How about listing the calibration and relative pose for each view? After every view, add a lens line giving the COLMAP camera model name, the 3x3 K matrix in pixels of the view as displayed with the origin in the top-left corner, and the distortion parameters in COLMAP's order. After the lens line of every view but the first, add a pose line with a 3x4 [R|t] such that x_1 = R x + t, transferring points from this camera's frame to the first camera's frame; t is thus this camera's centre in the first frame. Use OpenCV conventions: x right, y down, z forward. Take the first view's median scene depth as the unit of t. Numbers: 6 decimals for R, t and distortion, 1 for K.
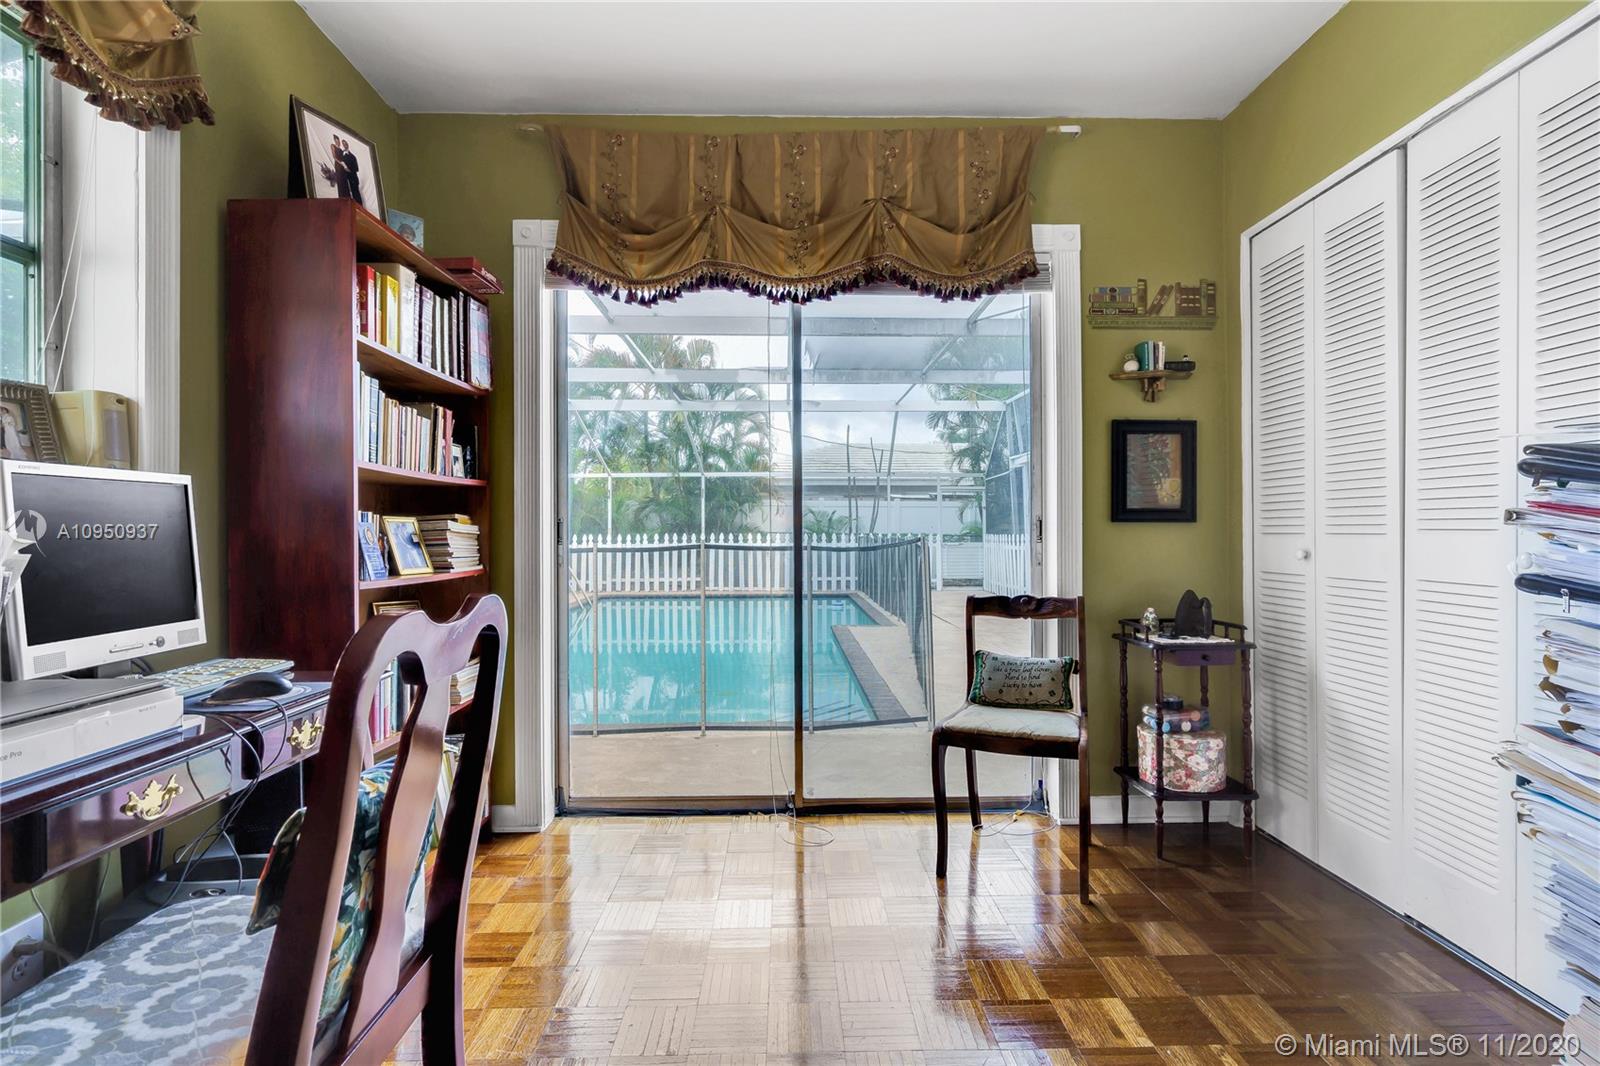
lens RADIAL K [[736.3, 0, 800.0], [0, 736.3, 533.0], [0, 0, 1]] dist [-0.001055, 0.000518]
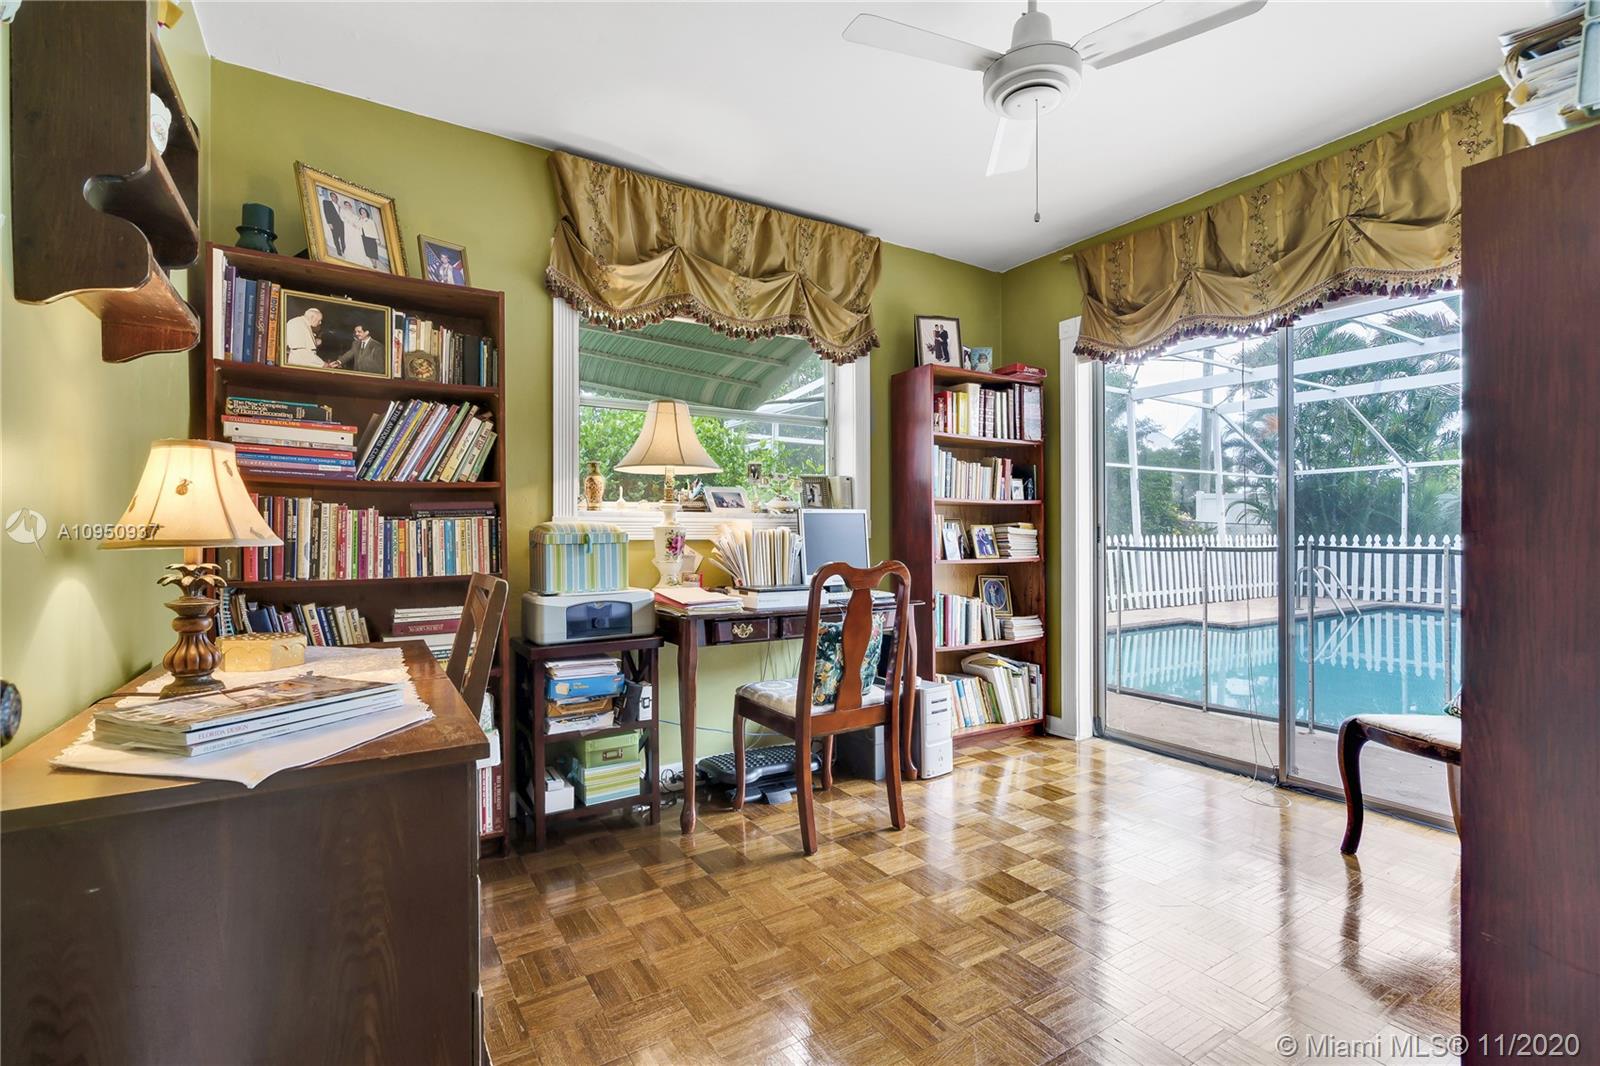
lens RADIAL K [[735.0, 0, 790.8], [0, 735.0, 540.5], [0, 0, 1]] dist [-0.001465, 0.000640]
pose [[0.509603, 0.007995, -0.860372, 0.615752], [0.001007, 0.999951, 0.009888, -0.002955], [0.860409, -0.005906, 0.509570, -0.219928]]
